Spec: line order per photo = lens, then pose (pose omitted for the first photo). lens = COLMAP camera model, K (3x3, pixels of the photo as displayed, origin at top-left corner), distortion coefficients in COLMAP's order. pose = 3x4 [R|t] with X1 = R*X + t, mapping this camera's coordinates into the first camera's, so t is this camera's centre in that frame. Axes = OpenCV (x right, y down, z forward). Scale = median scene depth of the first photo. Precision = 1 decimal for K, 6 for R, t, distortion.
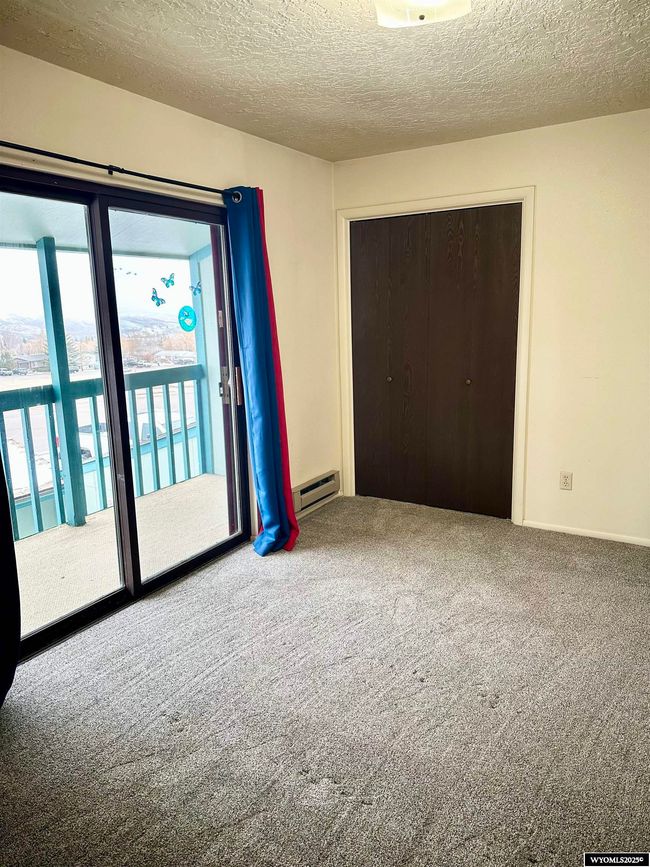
lens RADIAL K [[625.9, 0, 325.0], [0, 625.9, 433.5], [0, 0, 1]] dist [0.038320, -0.003409]
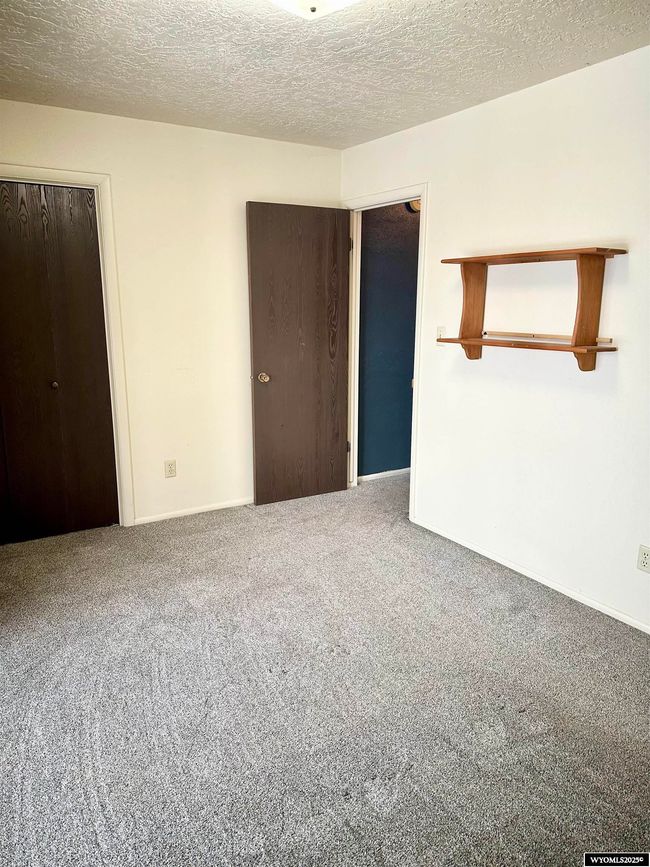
lens RADIAL K [[625.9, 0, 325.0], [0, 625.9, 433.5], [0, 0, 1]] dist [0.038320, -0.003409]
pose [[0.439303, -0.175613, 0.881007, -0.449777], [0.173332, 0.978848, 0.108686, -0.055060], [-0.881459, 0.104961, 0.460450, 0.314340]]
